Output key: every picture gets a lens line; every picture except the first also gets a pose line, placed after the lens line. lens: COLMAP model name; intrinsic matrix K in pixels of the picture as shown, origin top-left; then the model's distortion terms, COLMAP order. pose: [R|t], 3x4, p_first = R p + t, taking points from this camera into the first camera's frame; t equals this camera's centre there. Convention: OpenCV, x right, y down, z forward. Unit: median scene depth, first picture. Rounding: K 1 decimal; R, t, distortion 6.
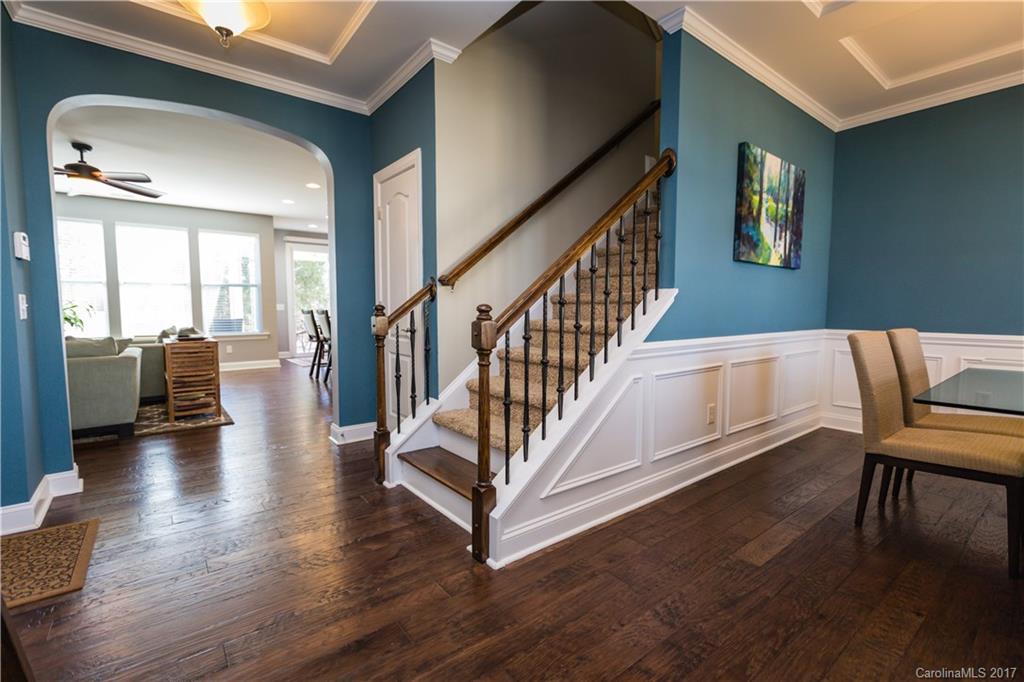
lens RADIAL K [[460.2, 0, 512.0], [0, 460.2, 341.0], [0, 0, 1]] dist [0.000552, -0.000279]
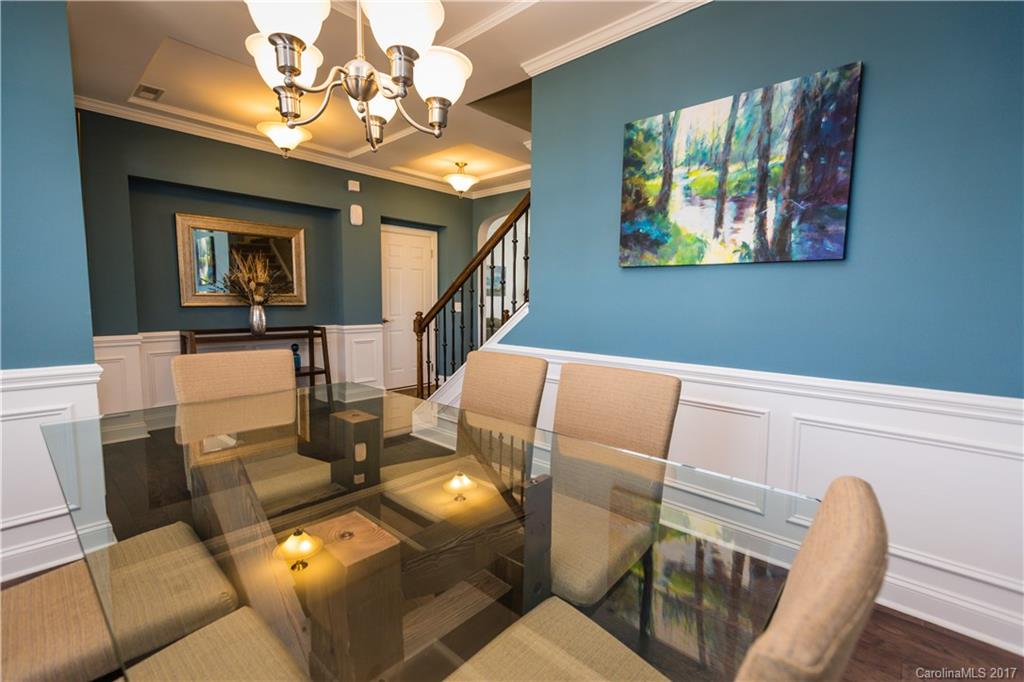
lens RADIAL K [[460.2, 0, 512.0], [0, 460.2, 341.0], [0, 0, 1]] dist [0.000552, -0.000279]
pose [[0.161388, 0.094220, -0.982383, 1.273049], [-0.076892, 0.993607, 0.082665, -0.092992], [0.983891, 0.062196, 0.167601, 0.654743]]
